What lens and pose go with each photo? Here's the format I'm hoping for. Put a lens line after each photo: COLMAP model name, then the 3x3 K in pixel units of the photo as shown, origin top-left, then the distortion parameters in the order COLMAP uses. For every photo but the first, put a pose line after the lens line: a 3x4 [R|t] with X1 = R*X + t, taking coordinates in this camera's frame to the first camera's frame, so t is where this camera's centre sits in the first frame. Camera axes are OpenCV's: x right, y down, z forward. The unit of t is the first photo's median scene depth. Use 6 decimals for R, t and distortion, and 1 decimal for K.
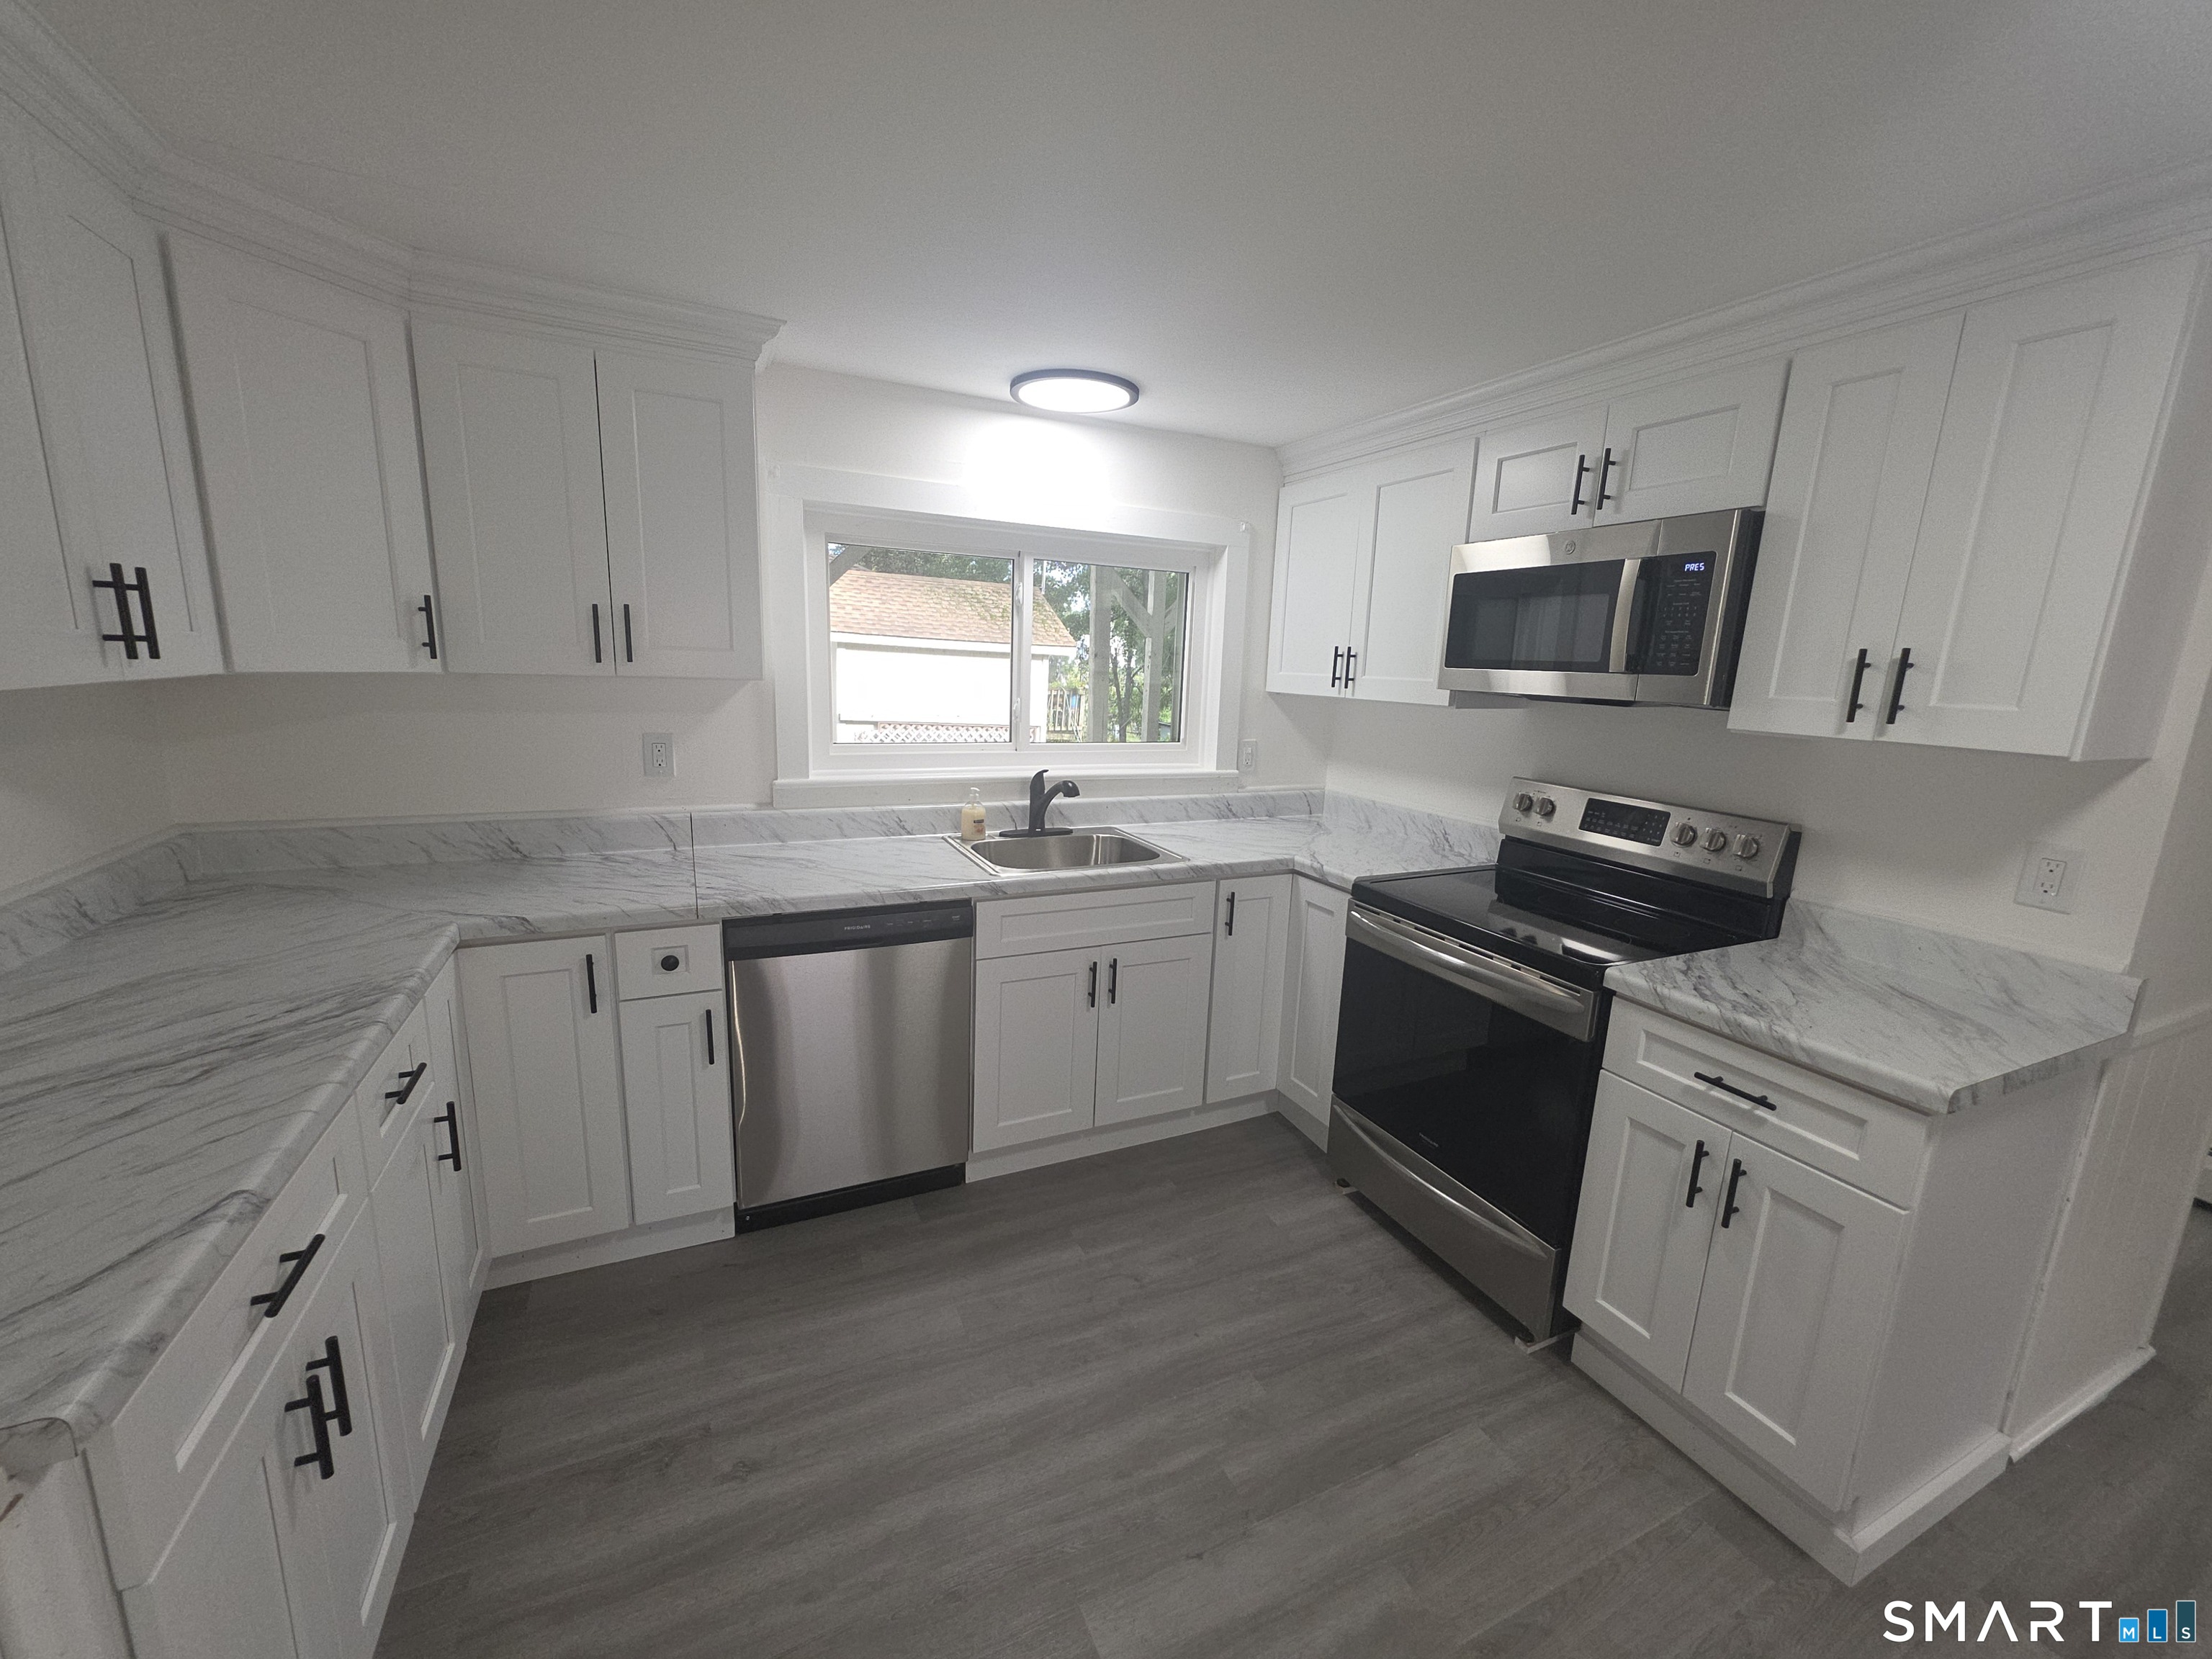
lens RADIAL K [[879.4, 0, 1106.0], [0, 879.4, 829.5], [0, 0, 1]] dist [-0.000888, -0.000112]
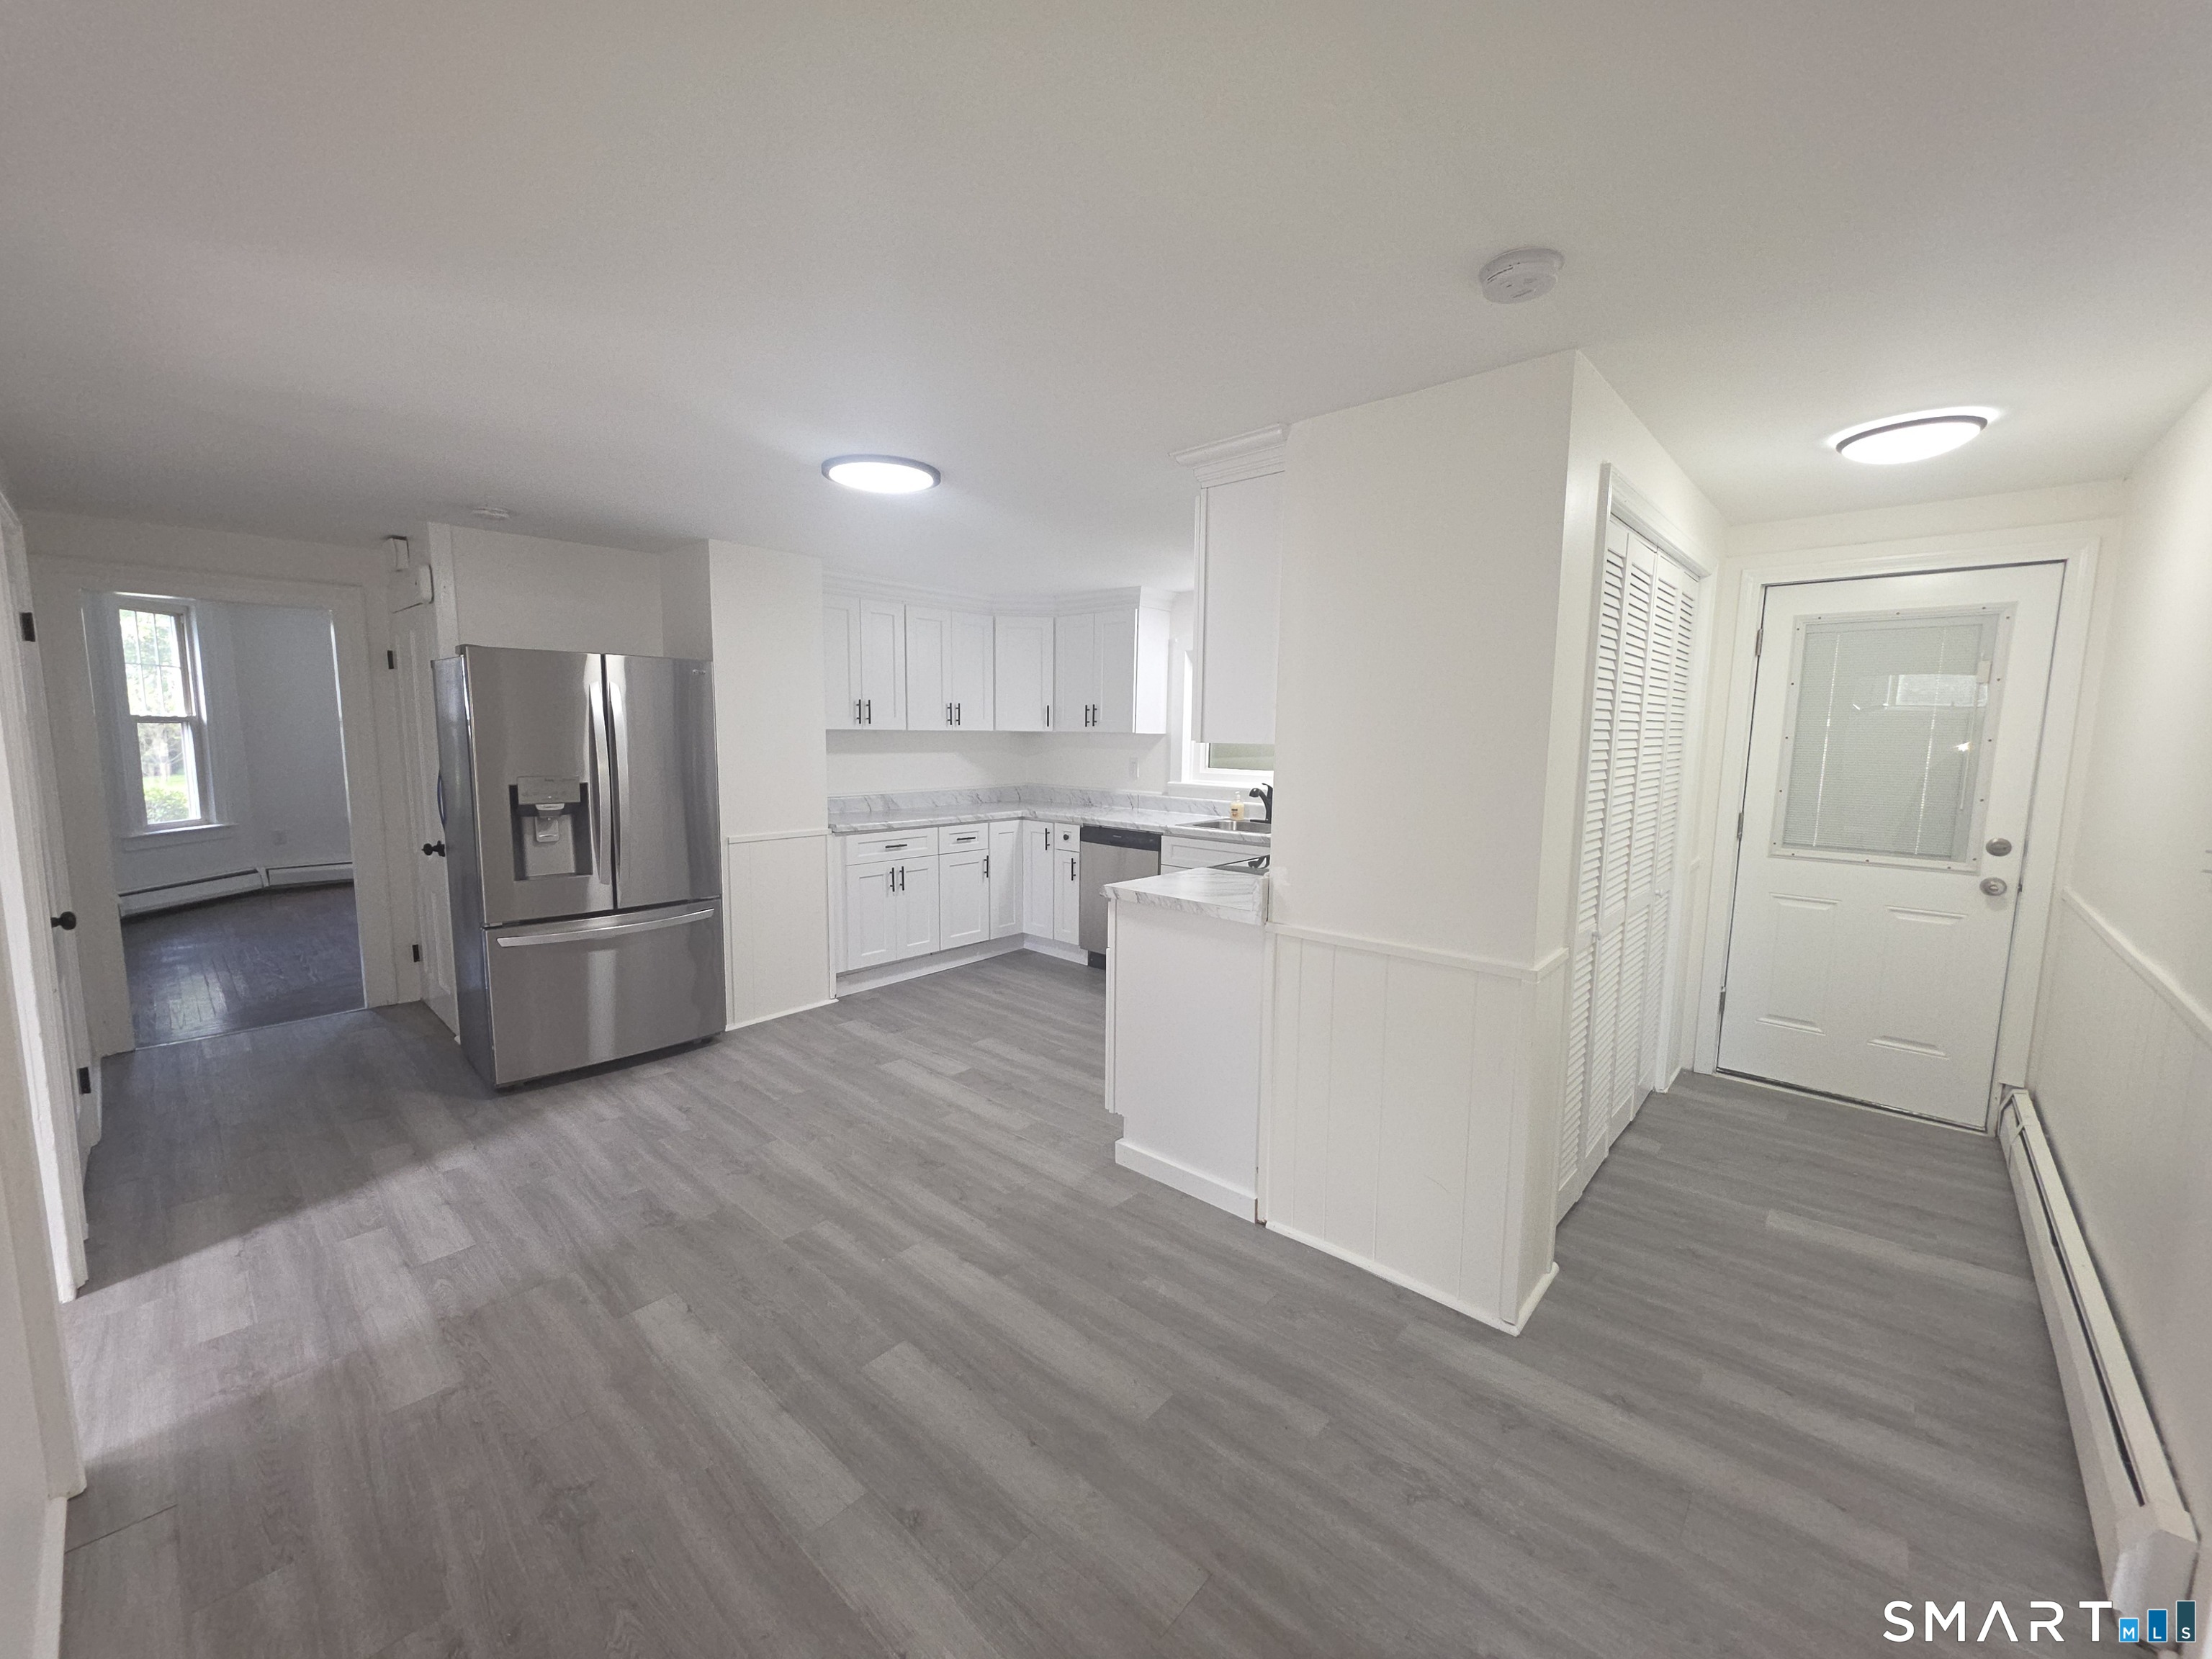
lens RADIAL K [[879.4, 0, 1106.0], [0, 879.4, 829.5], [0, 0, 1]] dist [-0.000888, -0.000112]
pose [[0.381654, 0.074835, -0.921271, 2.083963], [-0.174982, 0.984543, 0.007485, 0.091837], [0.907591, 0.158349, 0.388850, 0.080108]]
